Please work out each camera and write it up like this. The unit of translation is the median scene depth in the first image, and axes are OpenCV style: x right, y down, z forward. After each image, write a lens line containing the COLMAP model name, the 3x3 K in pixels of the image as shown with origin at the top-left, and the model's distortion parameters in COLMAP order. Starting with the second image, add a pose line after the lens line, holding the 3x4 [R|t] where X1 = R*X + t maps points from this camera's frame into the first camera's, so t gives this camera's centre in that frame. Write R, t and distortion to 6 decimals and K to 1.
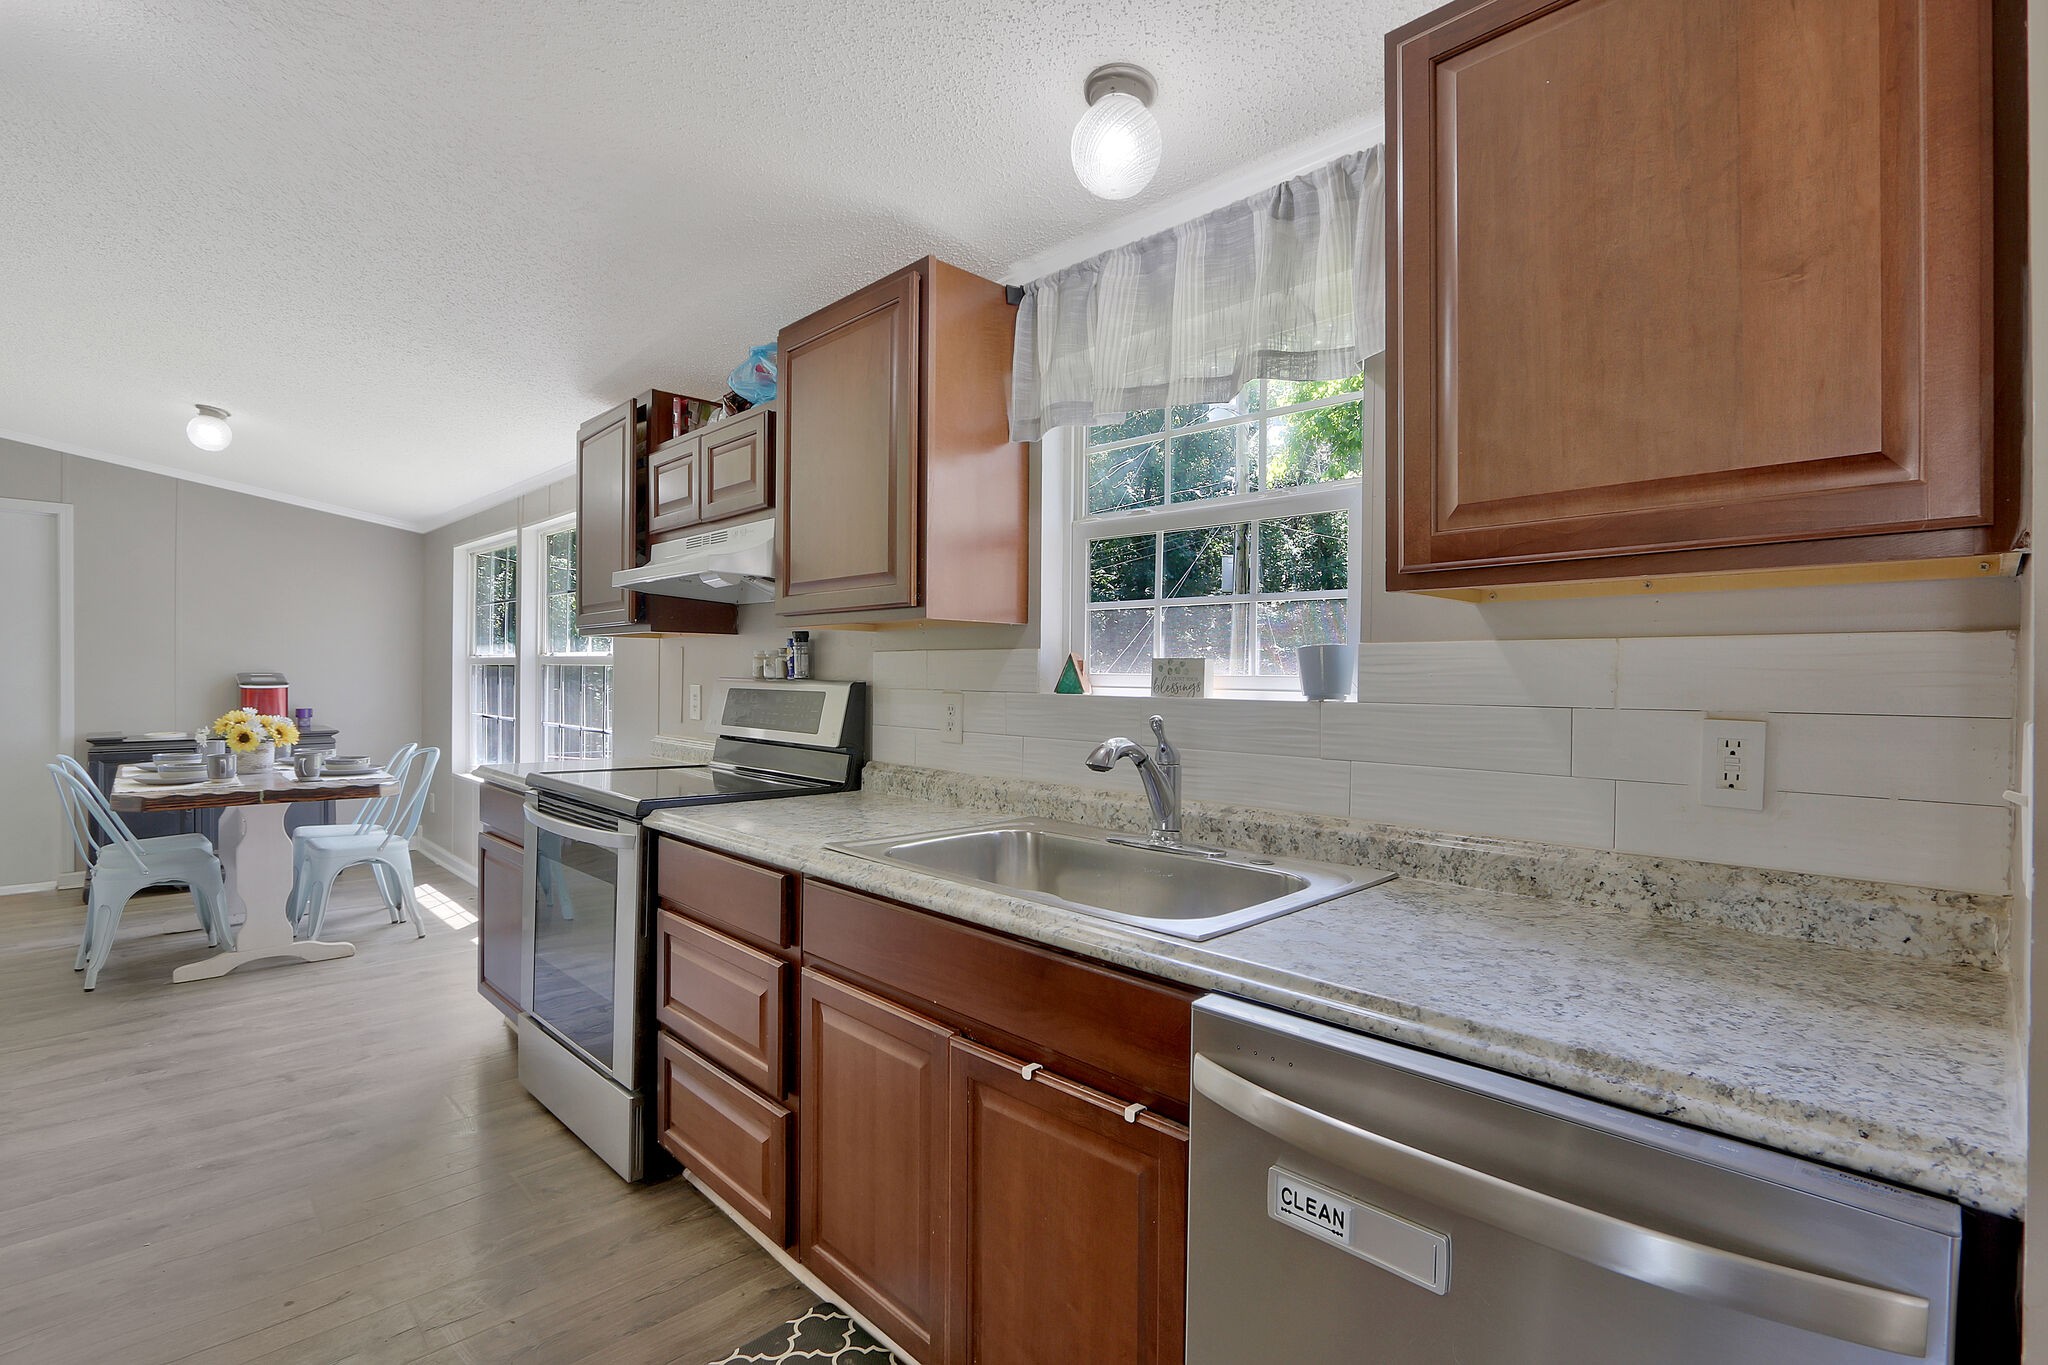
lens RADIAL K [[956.2, 0, 1020.5], [0, 956.2, 675.1], [0, 0, 1]] dist [-0.015740, 0.000373]
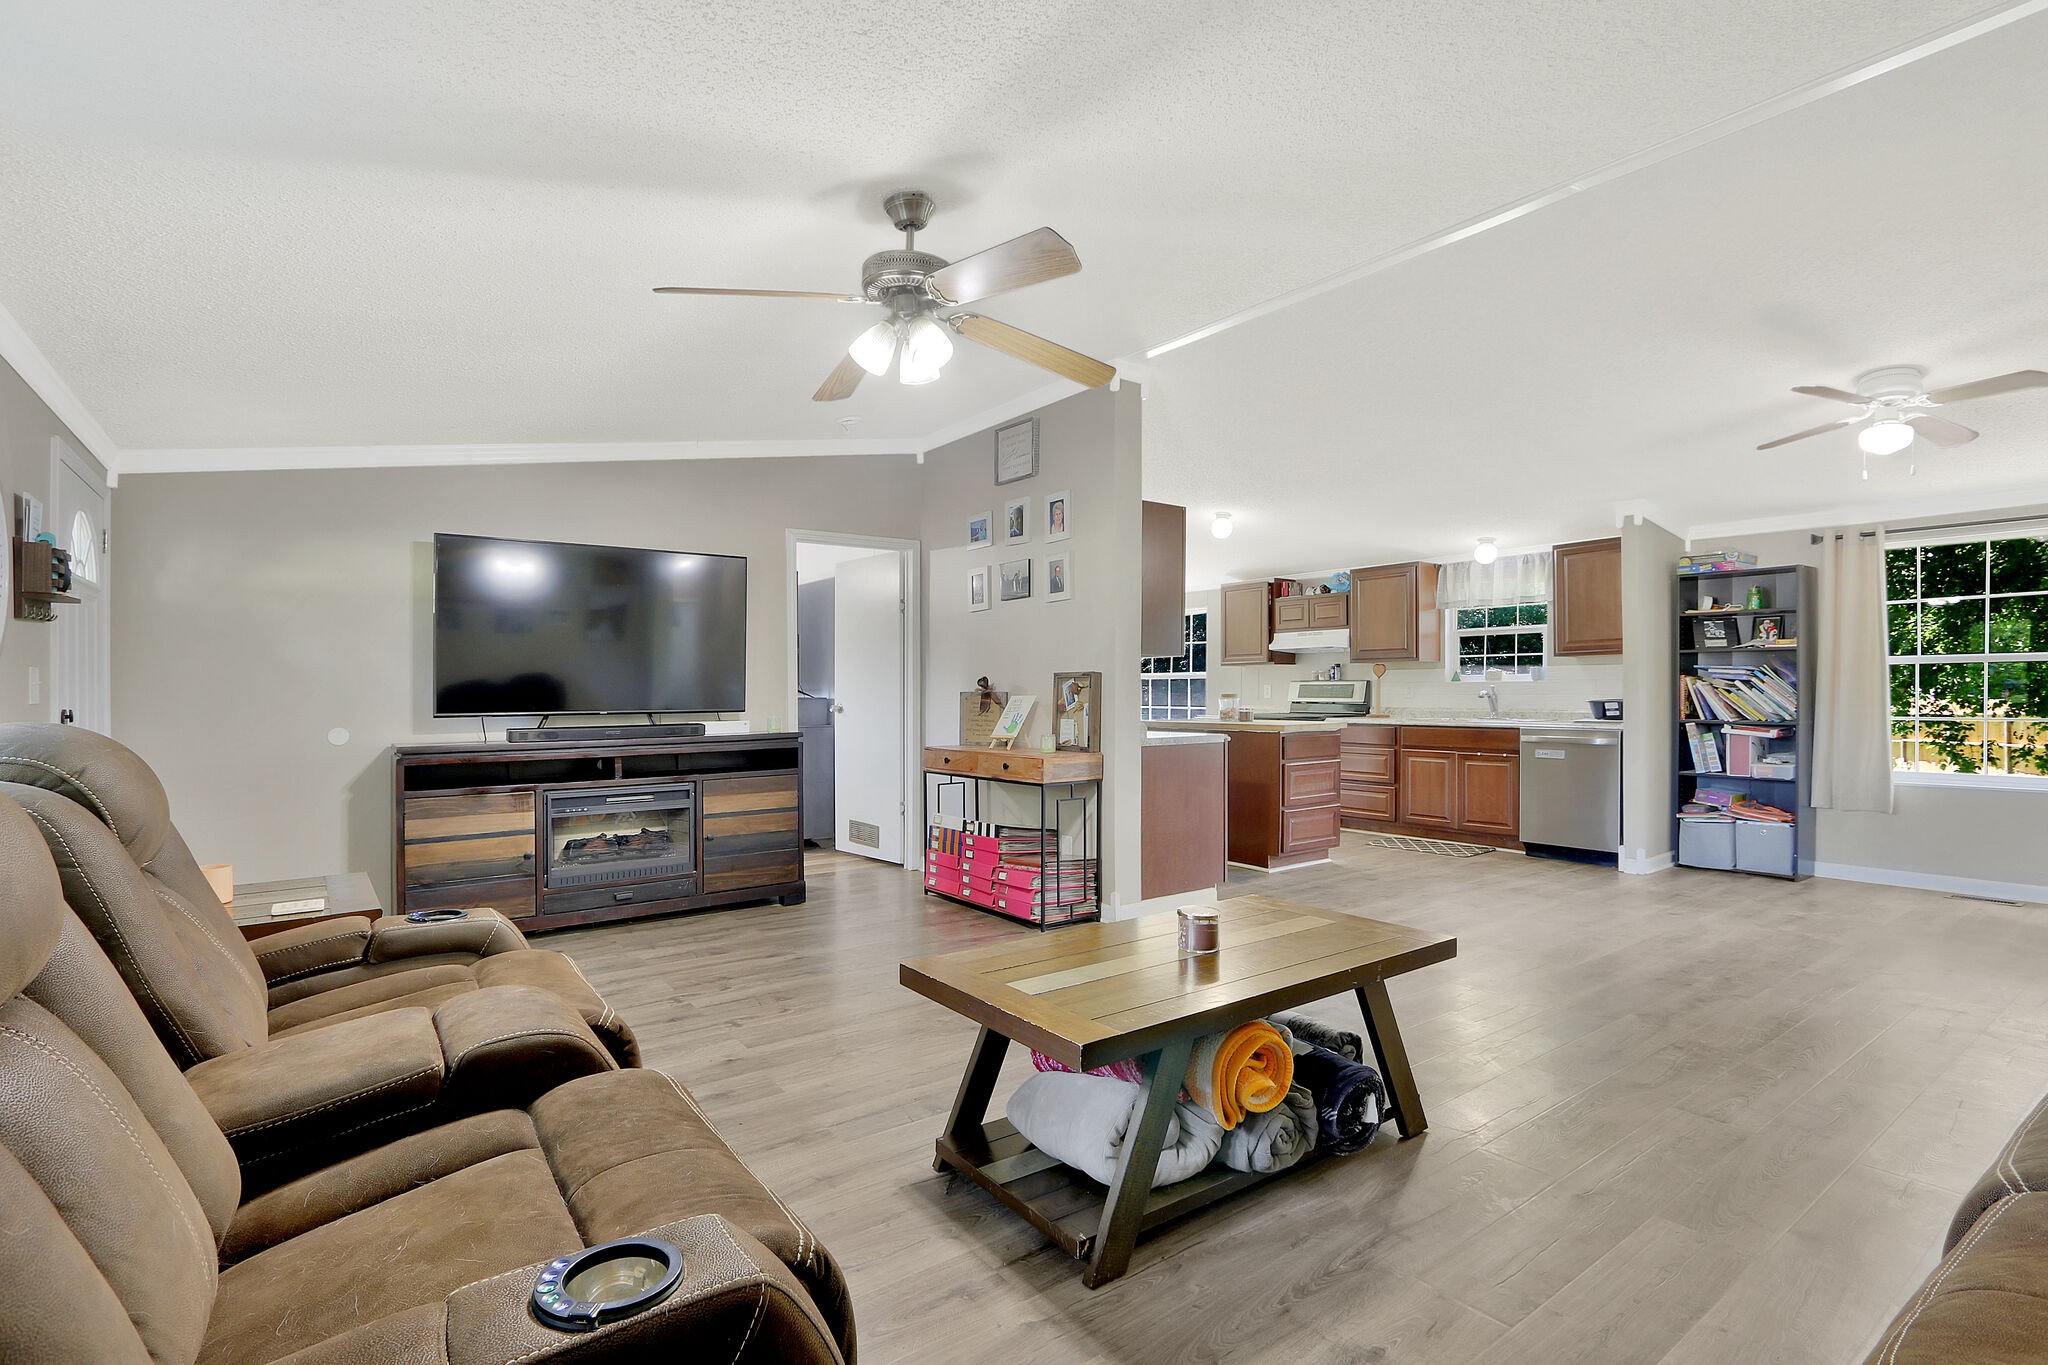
lens RADIAL K [[952.7, 0, 1020.1], [0, 952.7, 687.6], [0, 0, 1]] dist [-0.020308, -0.000062]
pose [[0.989146, -0.013614, -0.146307, -1.006187], [0.013180, 0.999905, -0.003937, 0.033609], [0.146346, 0.001966, 0.989231, -2.624025]]
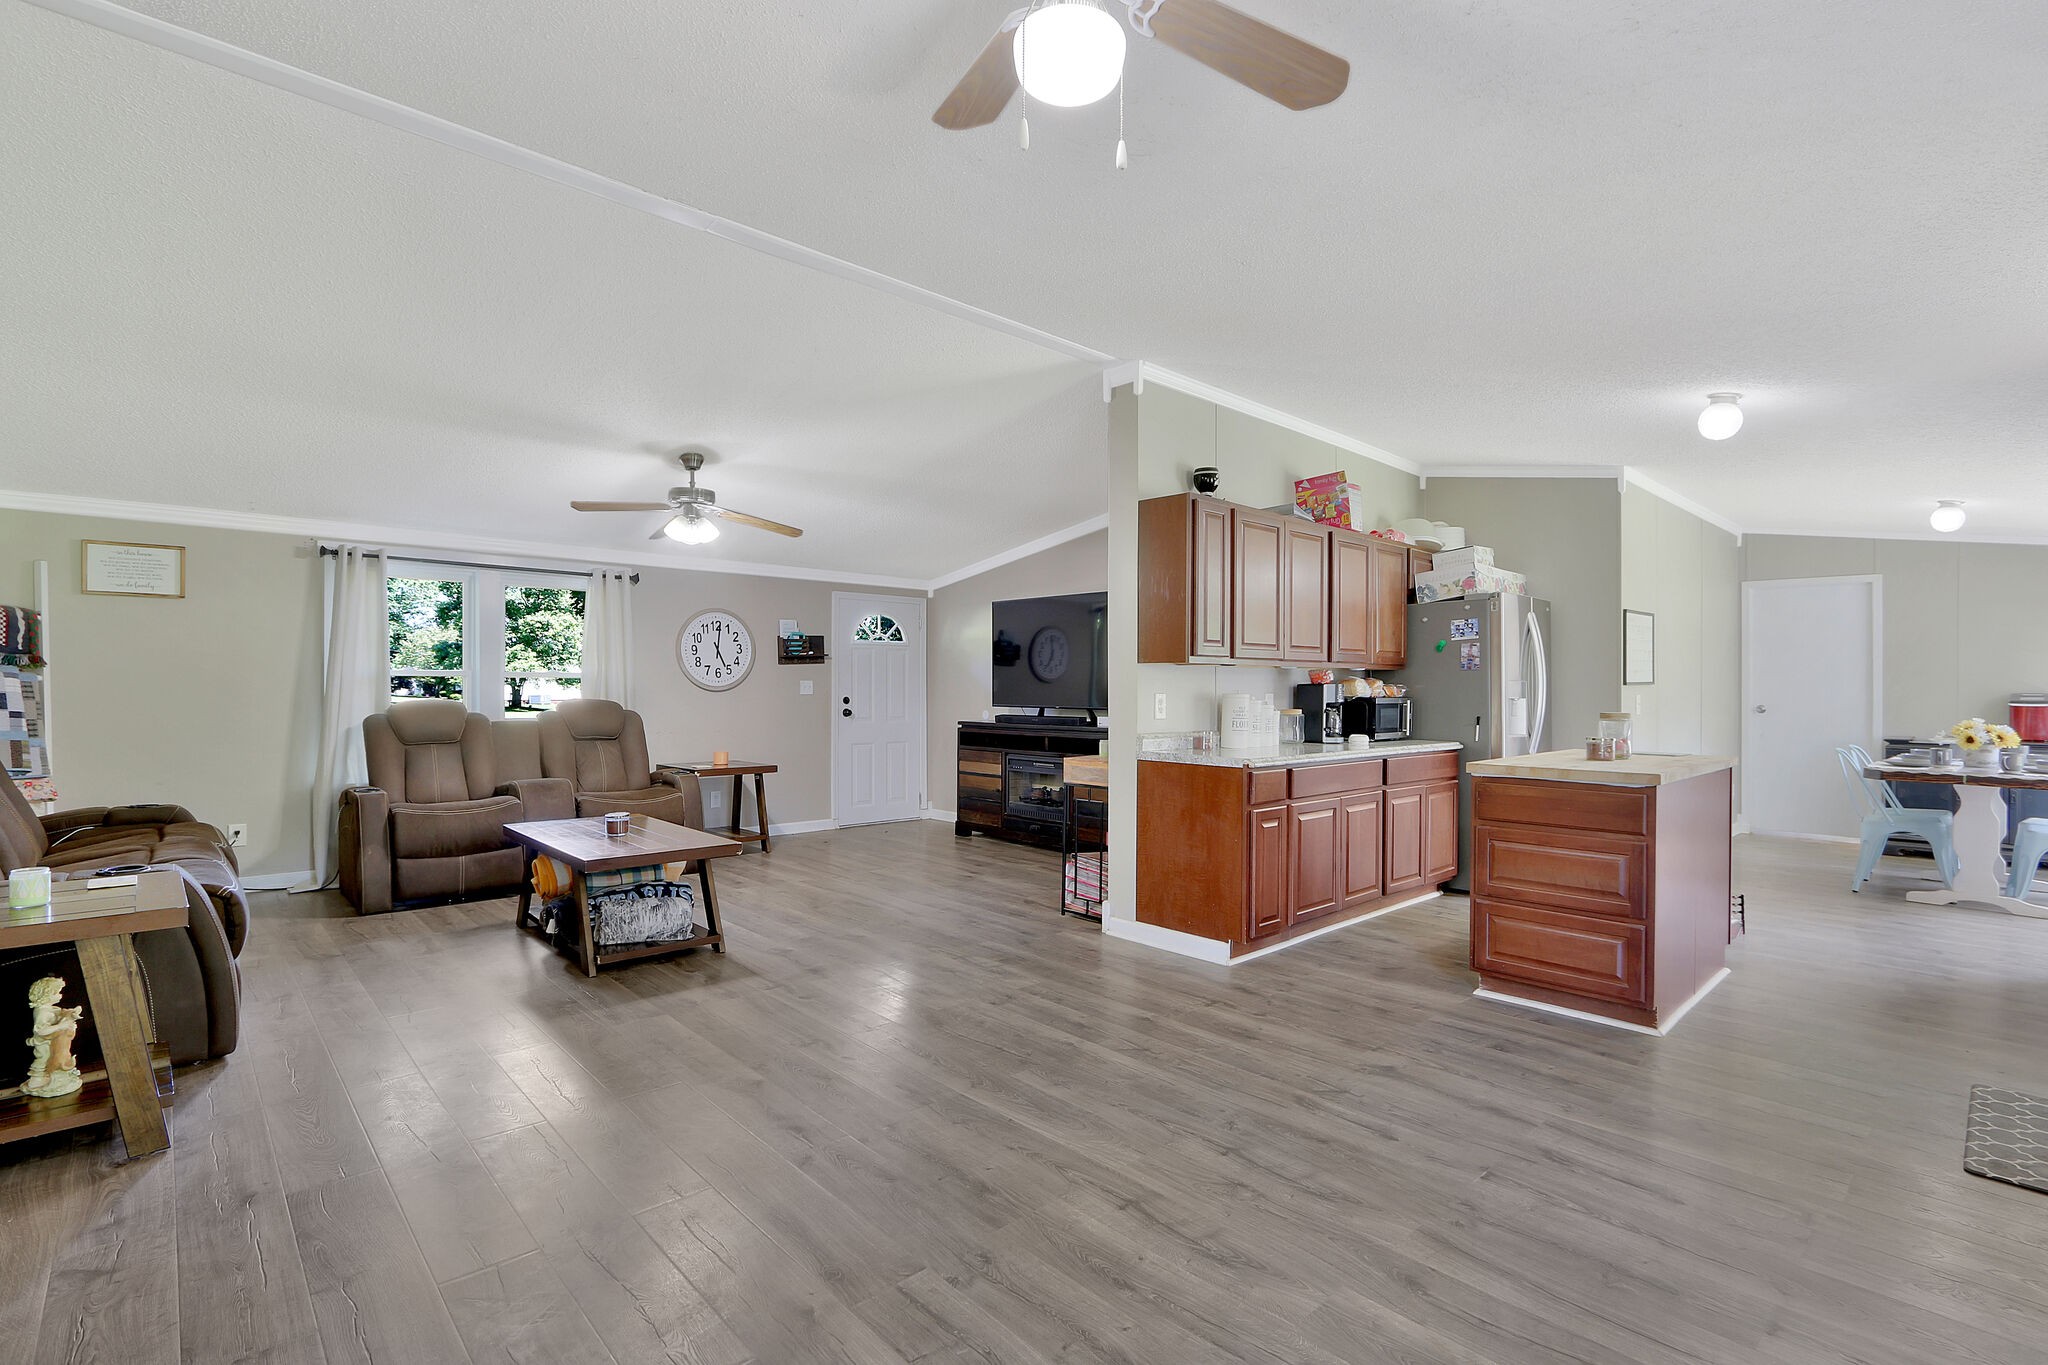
lens RADIAL K [[952.7, 0, 1020.1], [0, 952.7, 687.6], [0, 0, 1]] dist [-0.020308, -0.000062]
pose [[-0.029389, -0.005632, -0.999552, 1.047155], [-0.008879, 0.999946, -0.005373, 0.020685], [0.999529, 0.008717, -0.029438, -0.603844]]
